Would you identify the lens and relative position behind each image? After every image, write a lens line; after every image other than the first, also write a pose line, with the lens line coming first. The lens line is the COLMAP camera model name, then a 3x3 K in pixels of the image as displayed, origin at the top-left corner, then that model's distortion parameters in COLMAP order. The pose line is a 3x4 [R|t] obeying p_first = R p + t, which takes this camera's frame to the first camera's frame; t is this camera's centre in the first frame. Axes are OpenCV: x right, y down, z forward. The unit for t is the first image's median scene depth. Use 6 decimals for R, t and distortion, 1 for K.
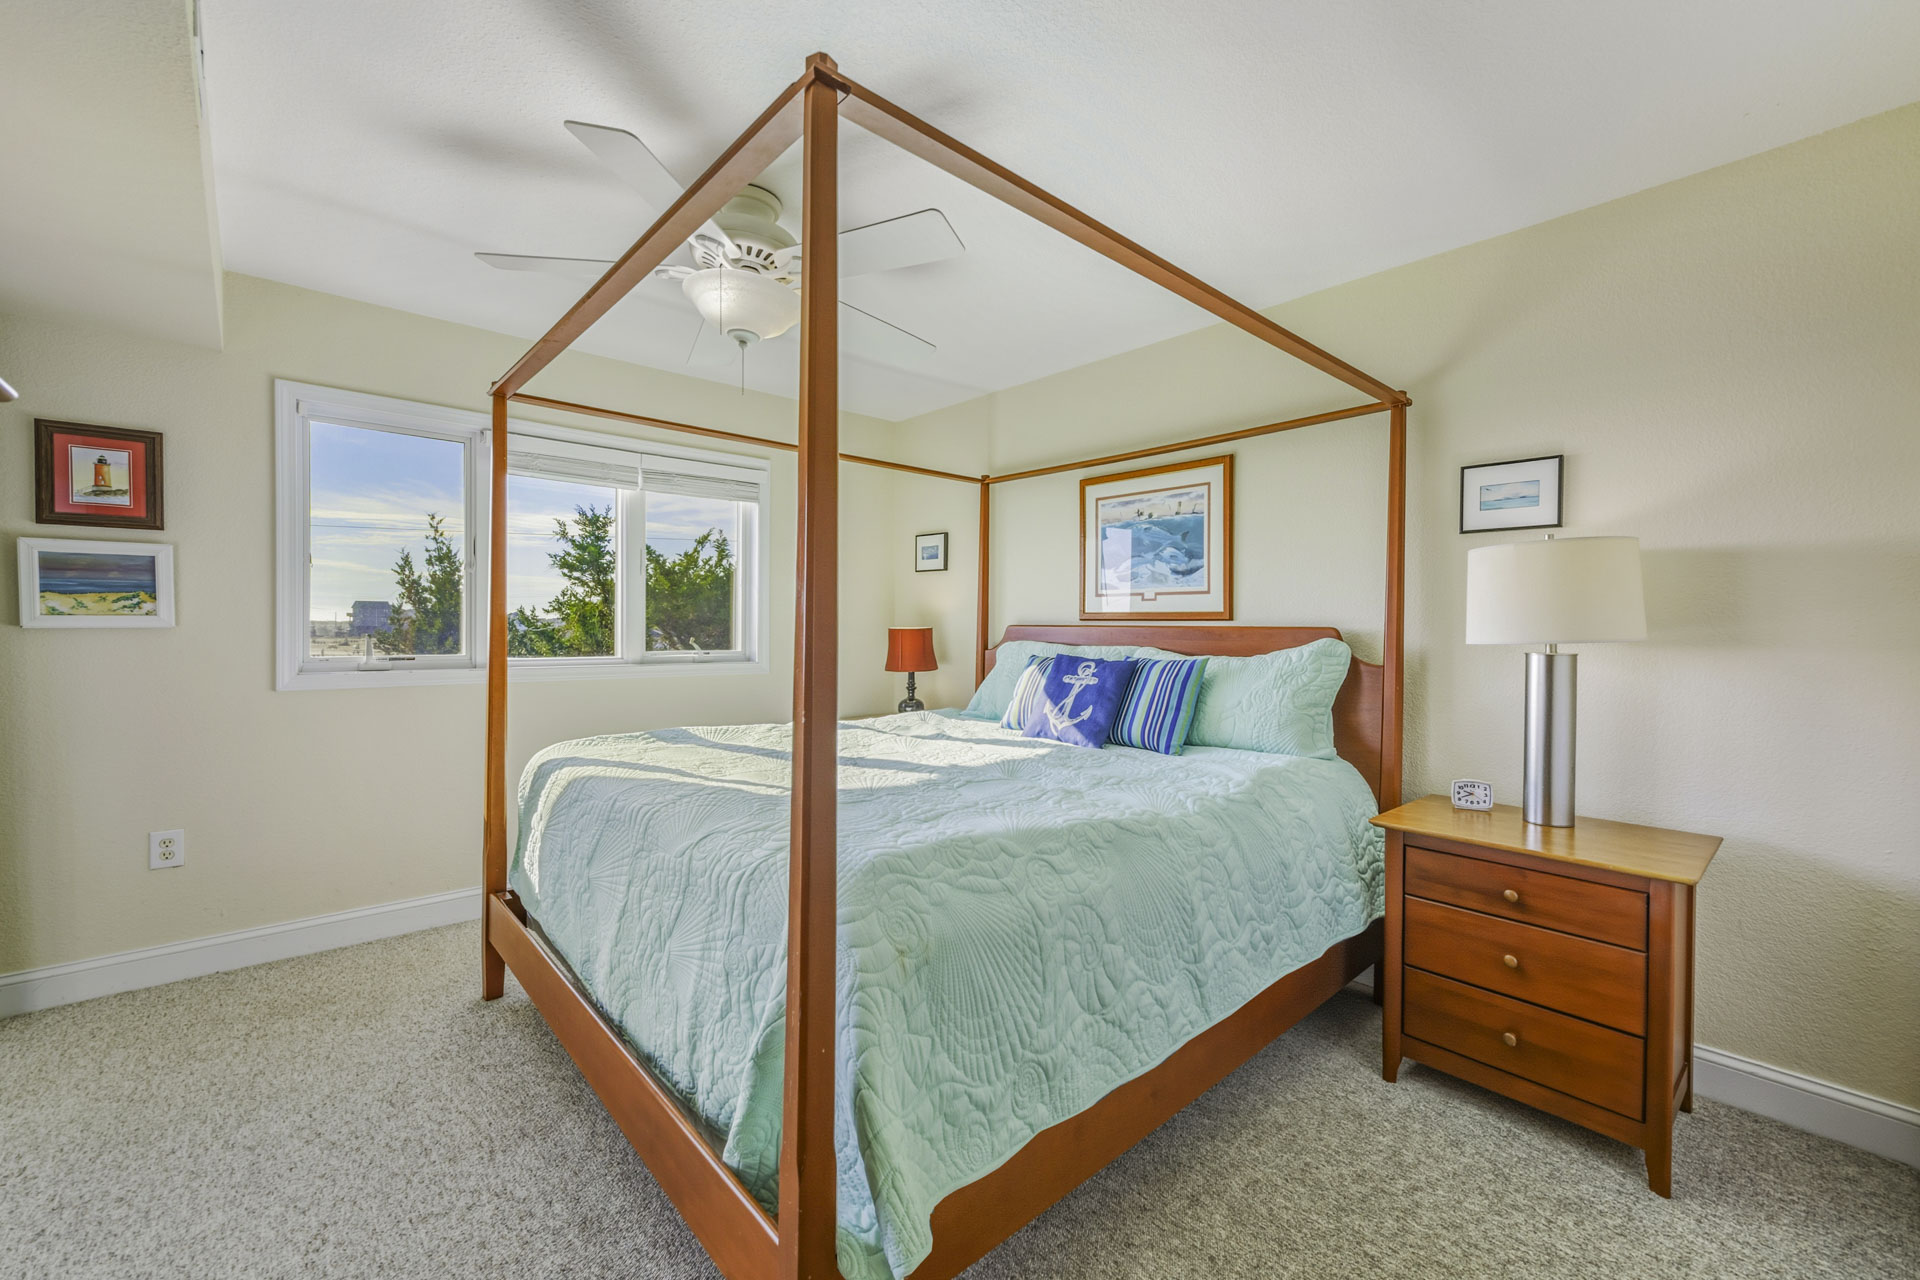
lens RADIAL K [[791.6, 0, 994.8], [0, 791.6, 633.4], [0, 0, 1]] dist [0.001375, 0.000114]
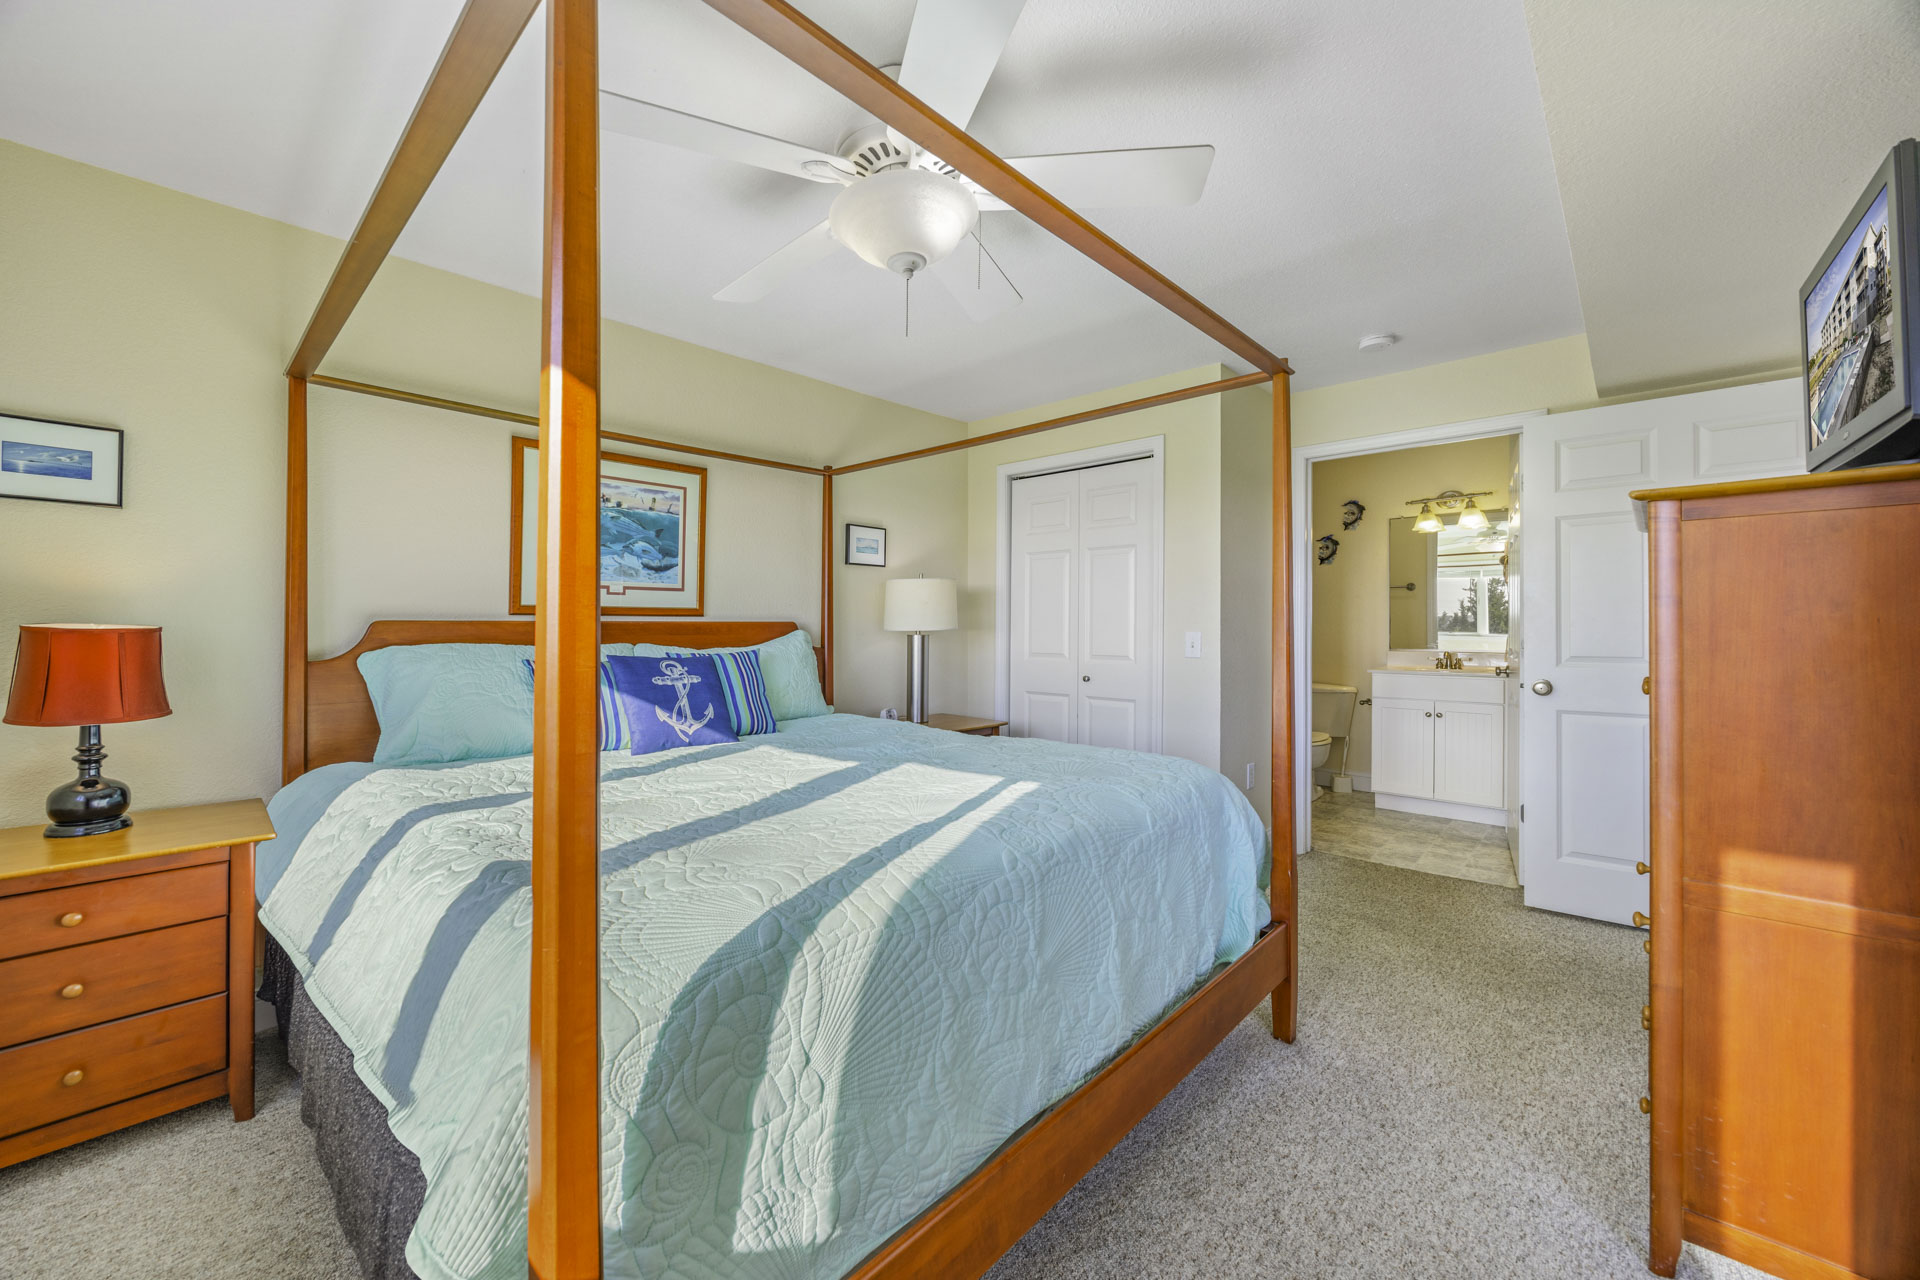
lens RADIAL K [[750.5, 0, 940.1], [0, 750.5, 630.0], [0, 0, 1]] dist [-0.001784, 0.000036]
pose [[-0.068227, -0.012985, 0.997585, -0.753704], [0.010890, 0.999846, 0.013759, -0.007833], [-0.997610, 0.011802, -0.068075, 0.712667]]
